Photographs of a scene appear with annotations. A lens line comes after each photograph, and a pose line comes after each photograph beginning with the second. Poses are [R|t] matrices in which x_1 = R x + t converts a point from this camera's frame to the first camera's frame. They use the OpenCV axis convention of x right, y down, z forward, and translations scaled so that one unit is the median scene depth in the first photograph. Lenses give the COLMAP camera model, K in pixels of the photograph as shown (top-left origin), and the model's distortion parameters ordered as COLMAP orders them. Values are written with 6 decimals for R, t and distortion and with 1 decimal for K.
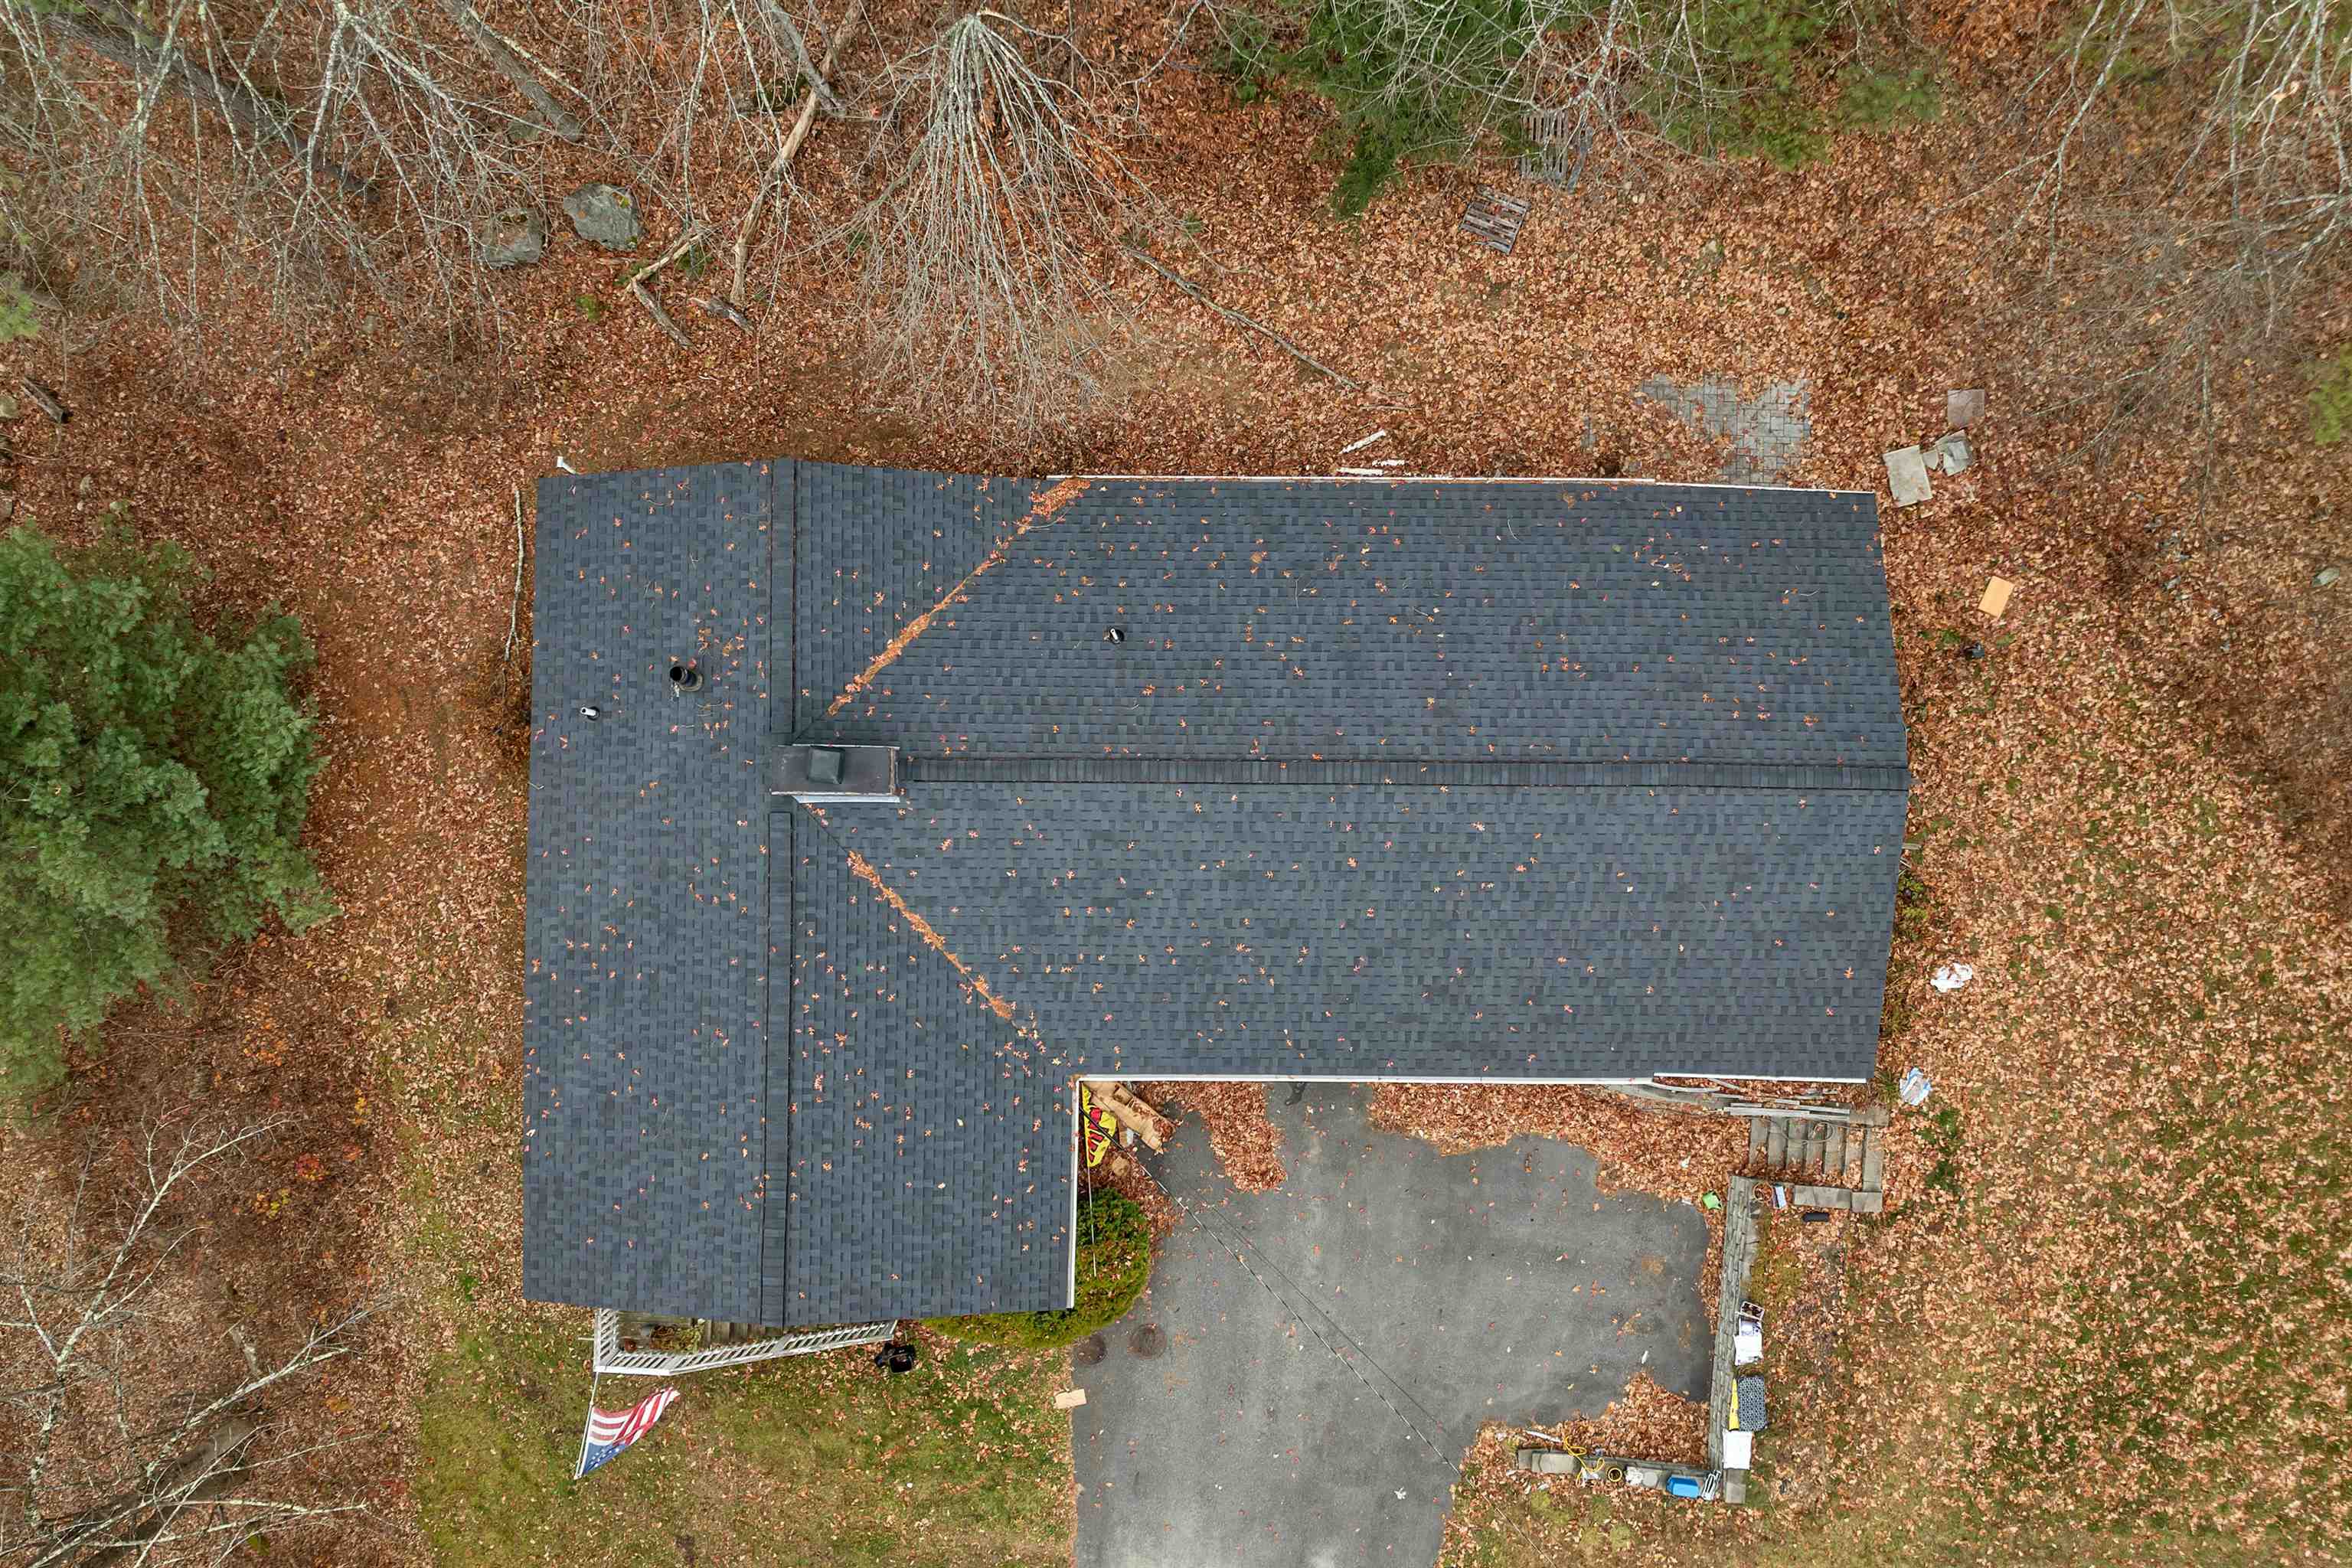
lens RADIAL K [[1623.3, 0, 1194.2], [0, 1623.3, 786.0], [0, 0, 1]] dist [-0.013177, -0.003140]
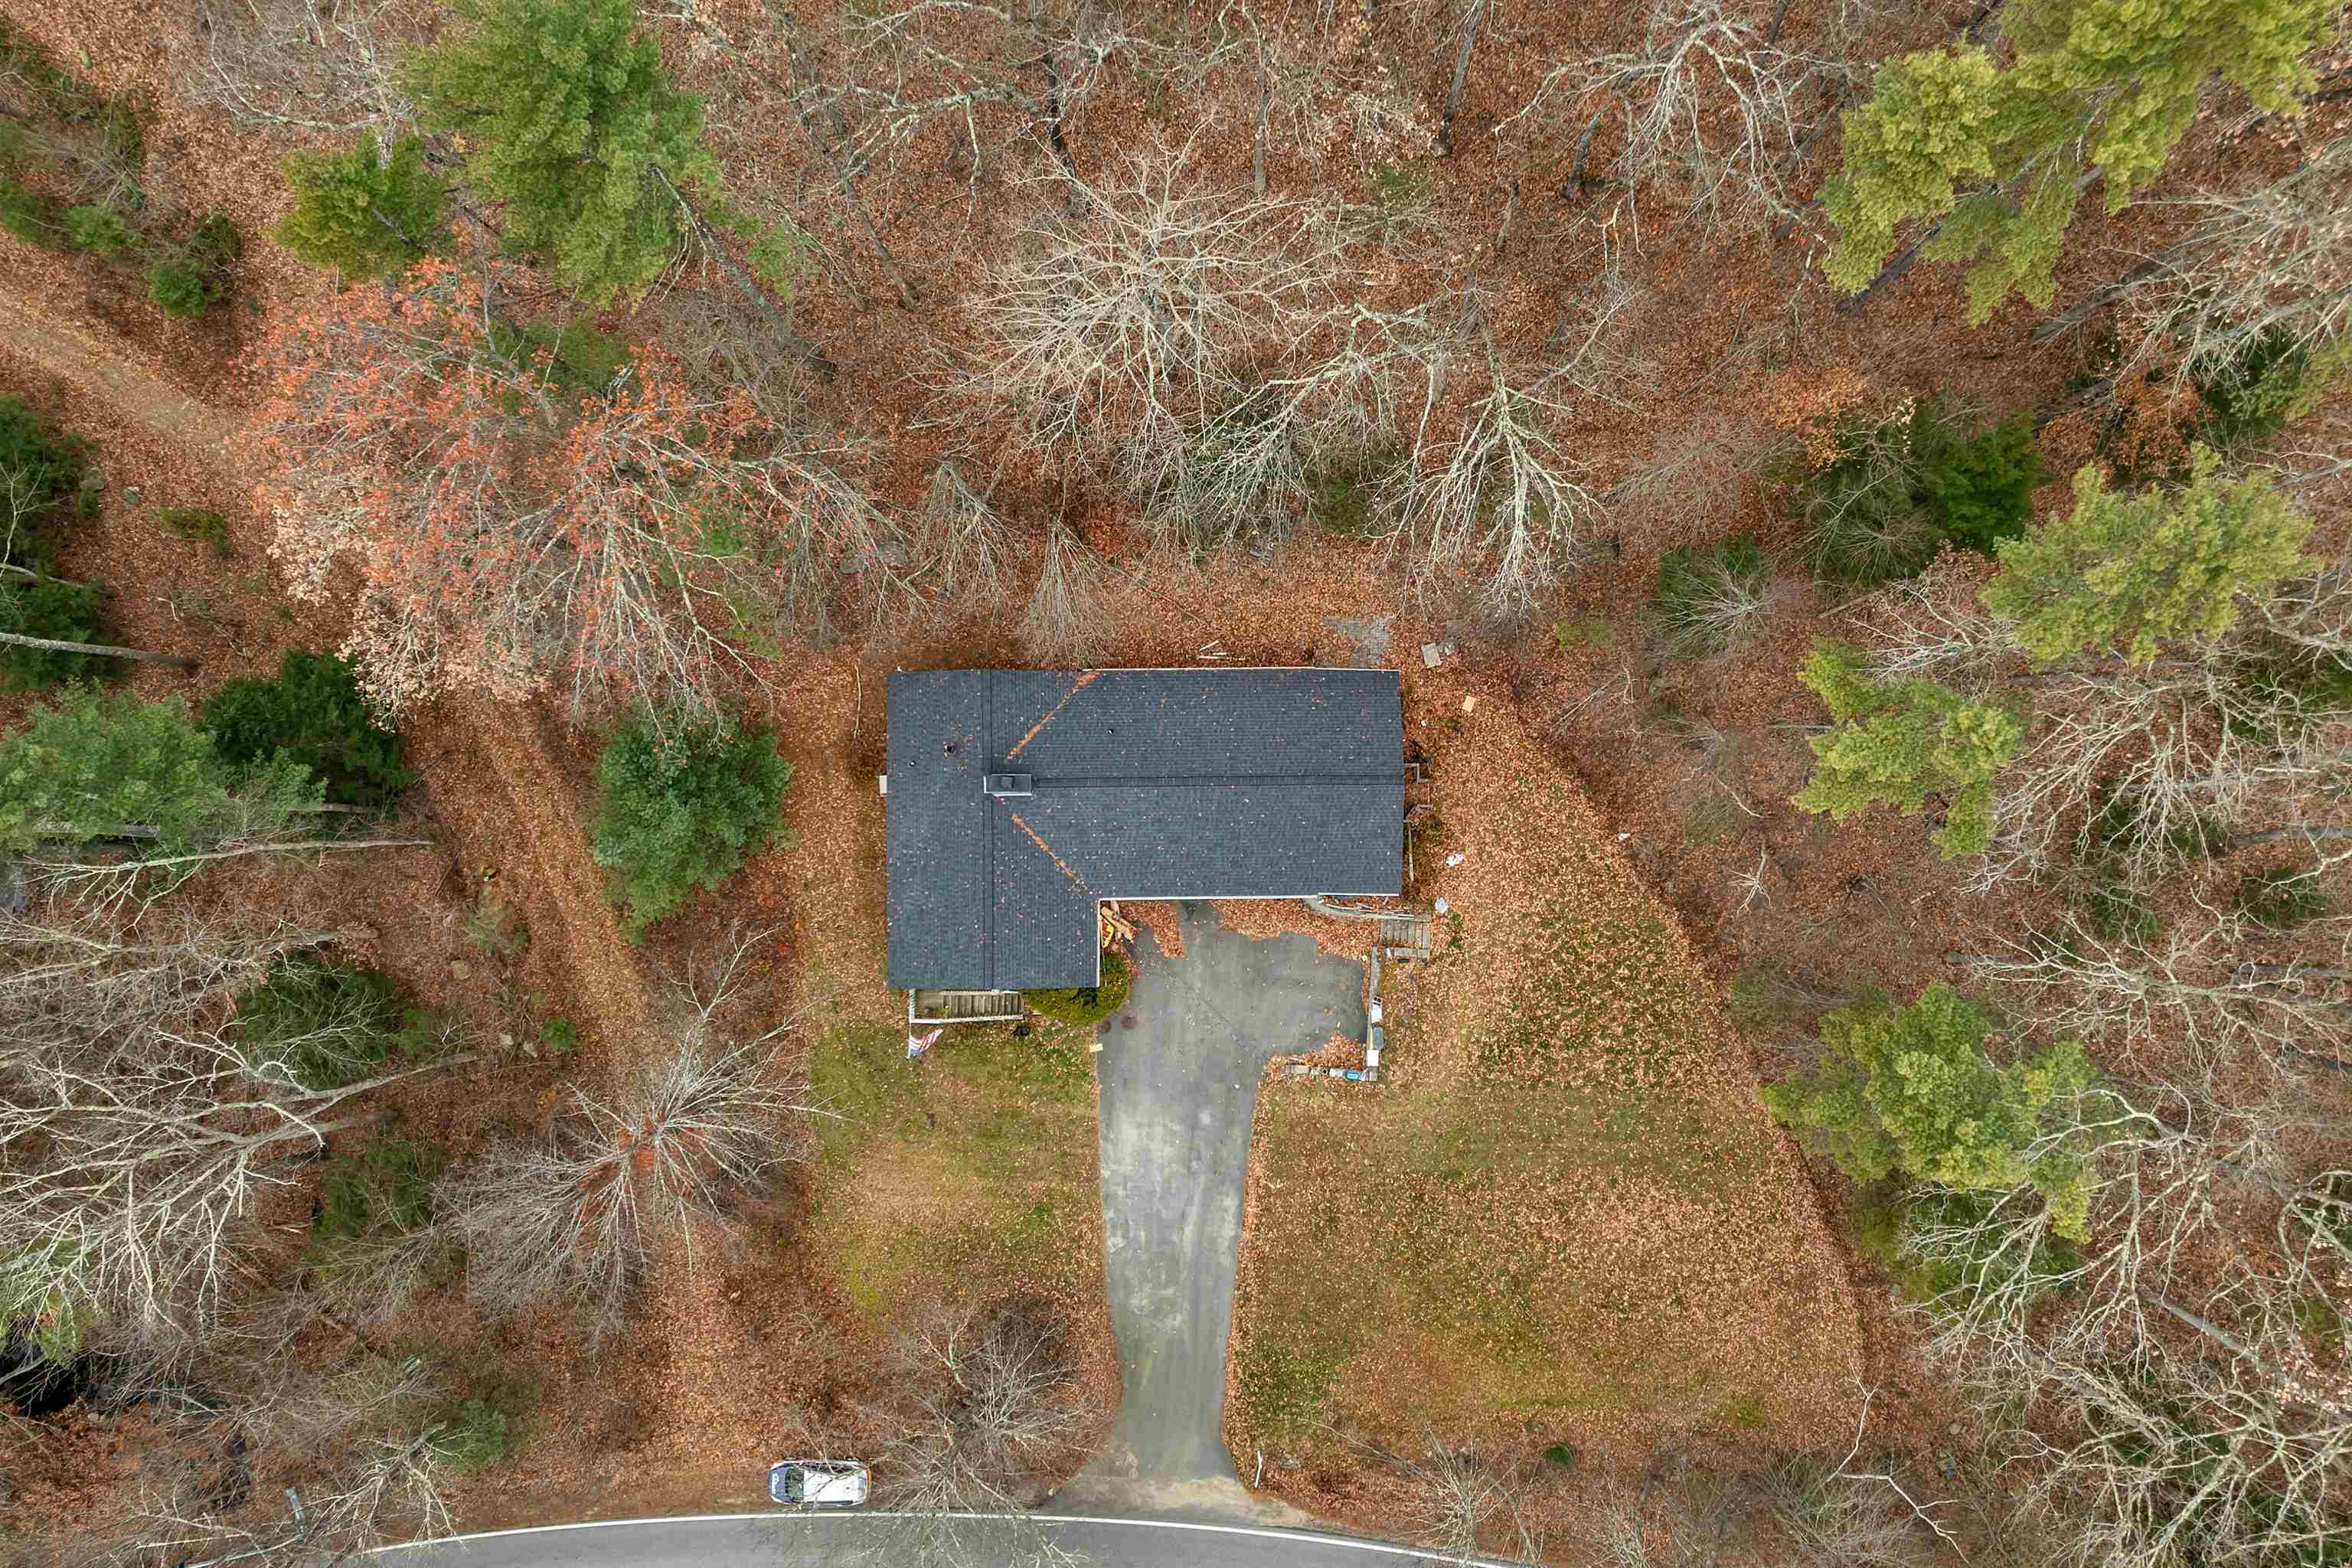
lens RADIAL K [[1623.3, 0, 1164.1], [0, 1623.3, 783.1], [0, 0, 1]] dist [-0.013177, -0.003140]
pose [[0.999791, -0.017607, -0.010352, 0.056910], [0.017612, 0.999845, 0.000416, -0.005983], [0.010343, -0.000598, 0.999946, -1.440811]]
